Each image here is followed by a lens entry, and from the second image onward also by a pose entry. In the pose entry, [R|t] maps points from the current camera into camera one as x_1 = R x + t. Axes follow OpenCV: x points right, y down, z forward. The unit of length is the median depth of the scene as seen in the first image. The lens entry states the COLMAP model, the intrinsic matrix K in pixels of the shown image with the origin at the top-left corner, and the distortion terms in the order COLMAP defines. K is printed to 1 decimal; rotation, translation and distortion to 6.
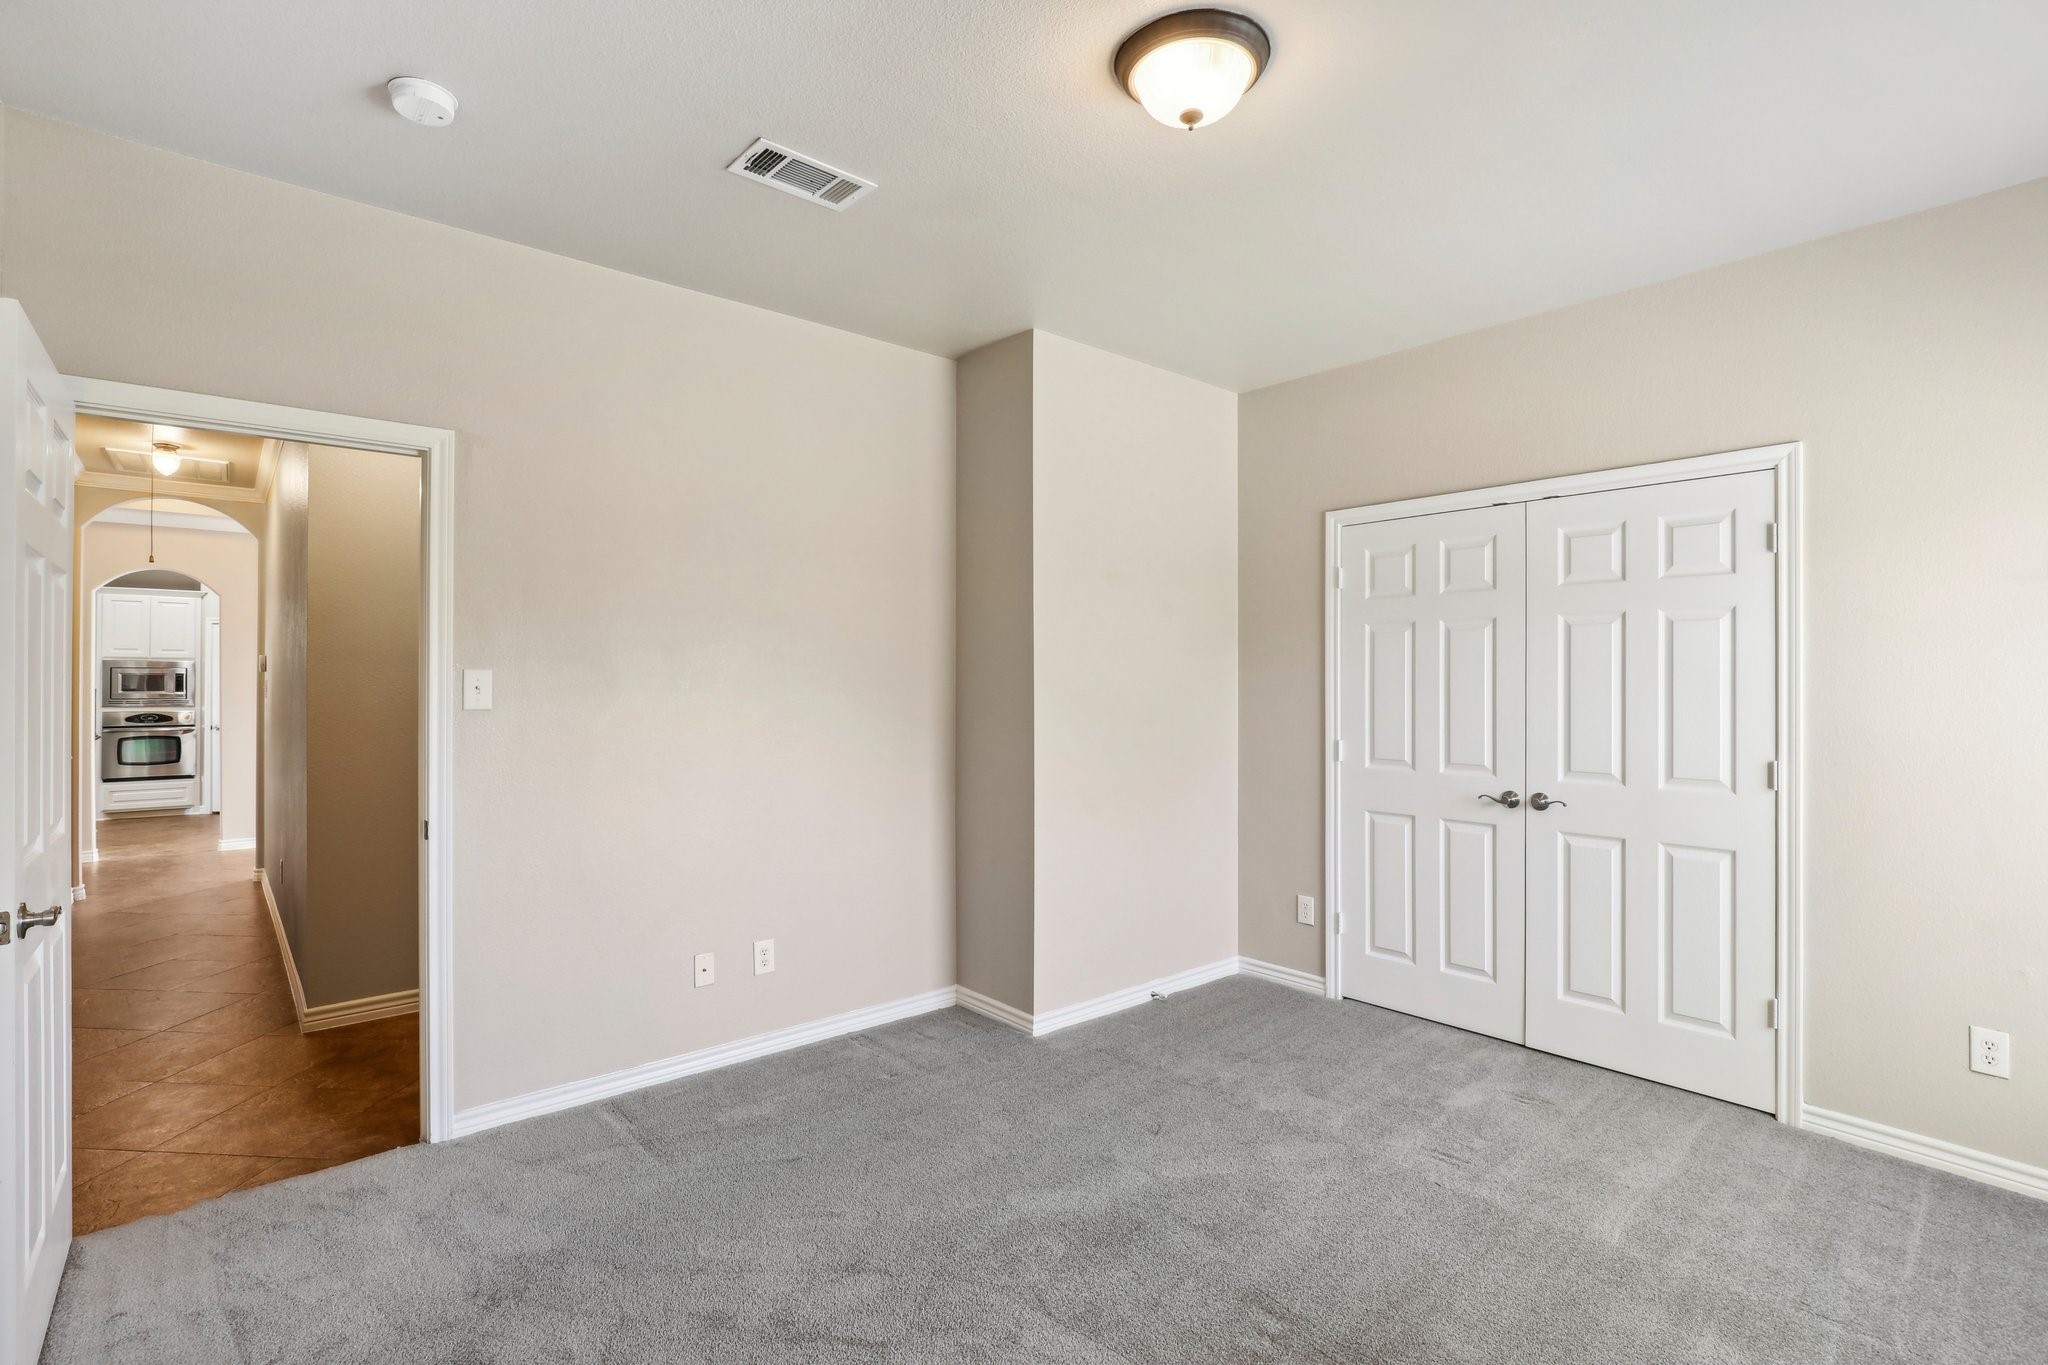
lens RADIAL K [[956.5, 0, 1009.7], [0, 956.5, 674.3], [0, 0, 1]] dist [-0.027110, 0.003947]
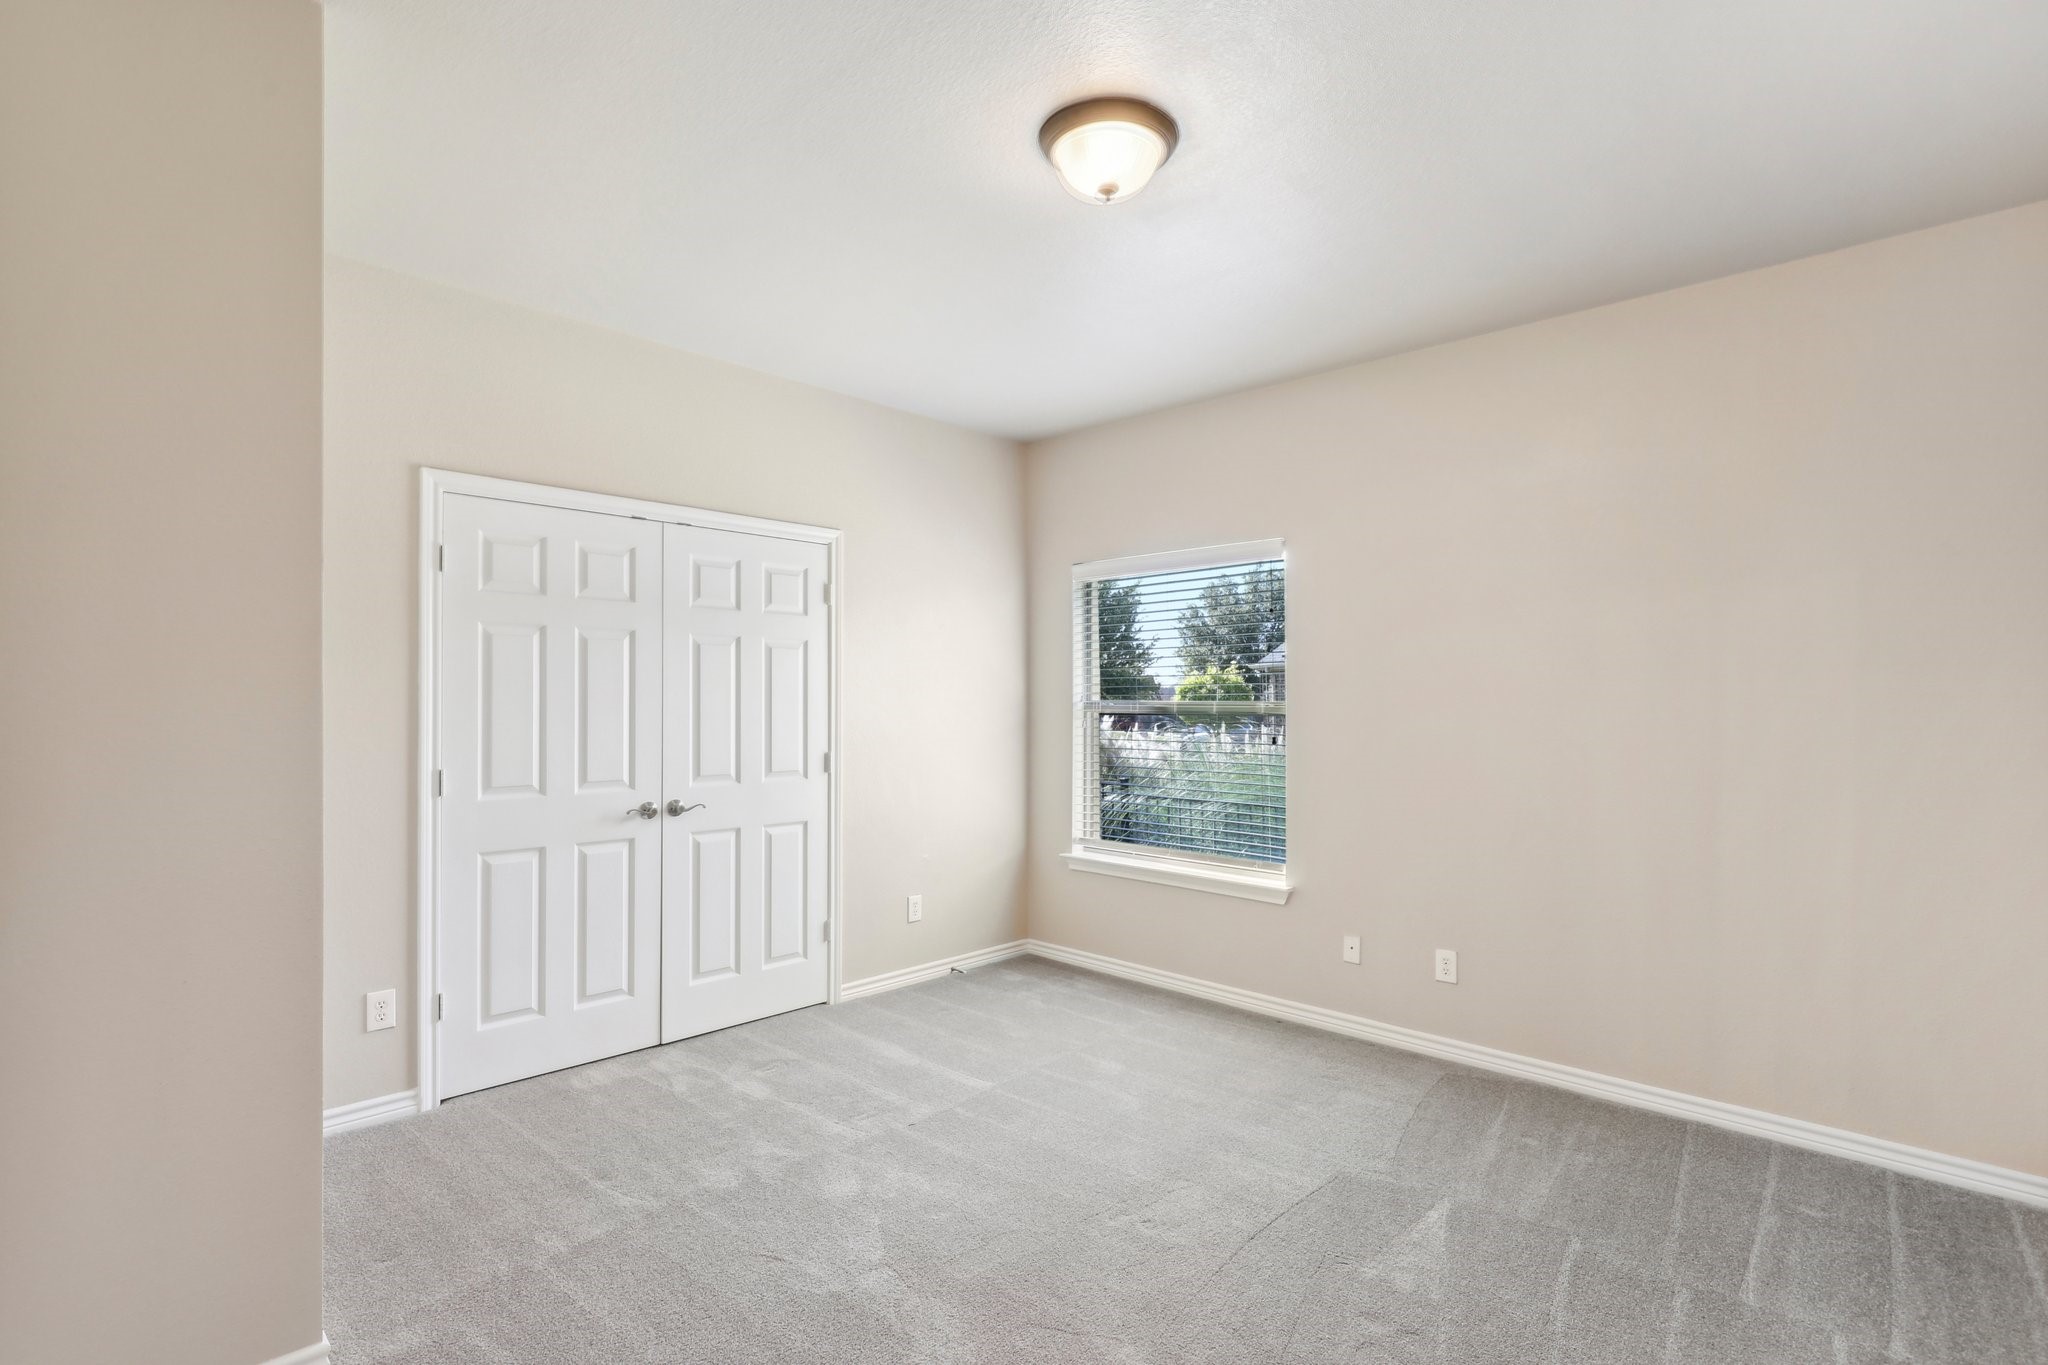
lens RADIAL K [[956.5, 0, 1009.0], [0, 956.5, 700.7], [0, 0, 1]] dist [-0.027110, 0.003947]
pose [[-0.089299, -0.003128, 0.996000, -0.530428], [-0.015075, 0.999885, 0.001789, 0.006372], [-0.995891, -0.014855, -0.089335, 0.715013]]
